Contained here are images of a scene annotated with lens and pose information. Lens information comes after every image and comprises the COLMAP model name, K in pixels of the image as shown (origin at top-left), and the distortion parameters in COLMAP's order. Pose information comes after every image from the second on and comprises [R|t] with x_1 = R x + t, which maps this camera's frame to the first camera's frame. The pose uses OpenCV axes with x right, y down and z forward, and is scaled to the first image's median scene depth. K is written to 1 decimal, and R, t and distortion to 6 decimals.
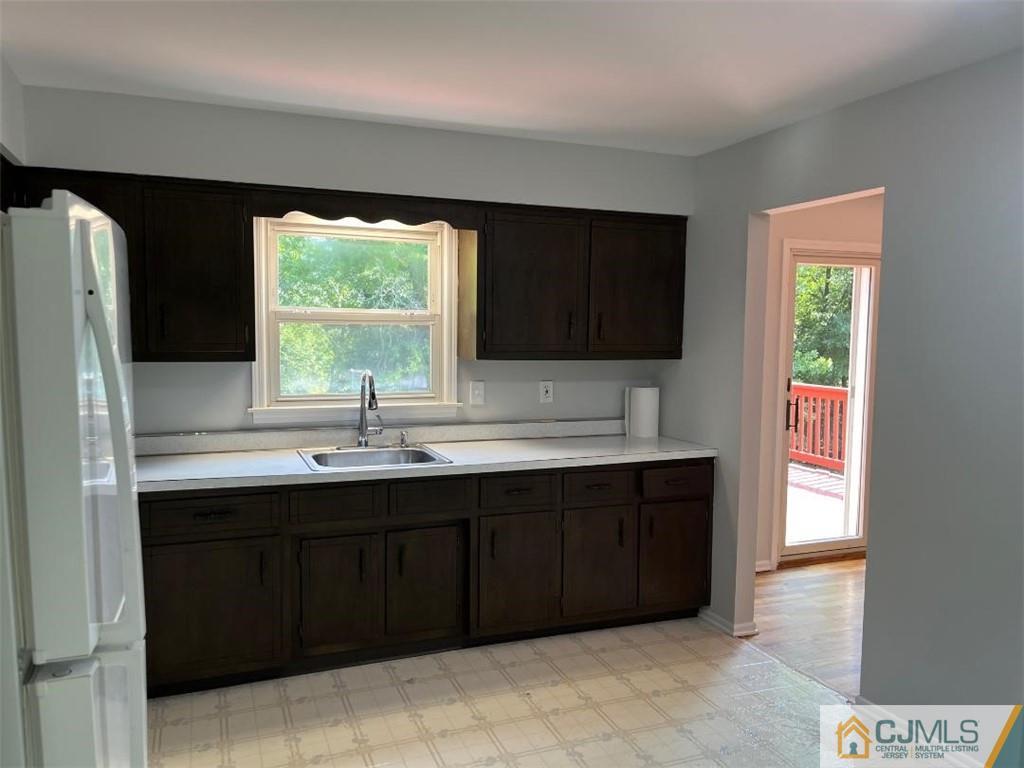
lens RADIAL K [[777.9, 0, 512.0], [0, 777.9, 384.0], [0, 0, 1]] dist [0.081417, -0.126506]
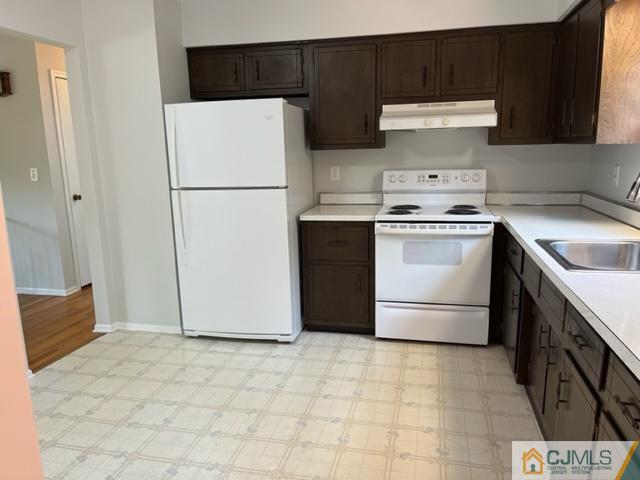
lens RADIAL K [[486.2, 0, 320.0], [0, 486.2, 240.0], [0, 0, 1]] dist [0.081417, -0.126506]
pose [[-0.564152, 0.155924, -0.810815, 0.563238], [-0.051256, 0.973499, 0.222872, -0.037306], [0.824079, 0.167292, -0.541209, 1.238993]]
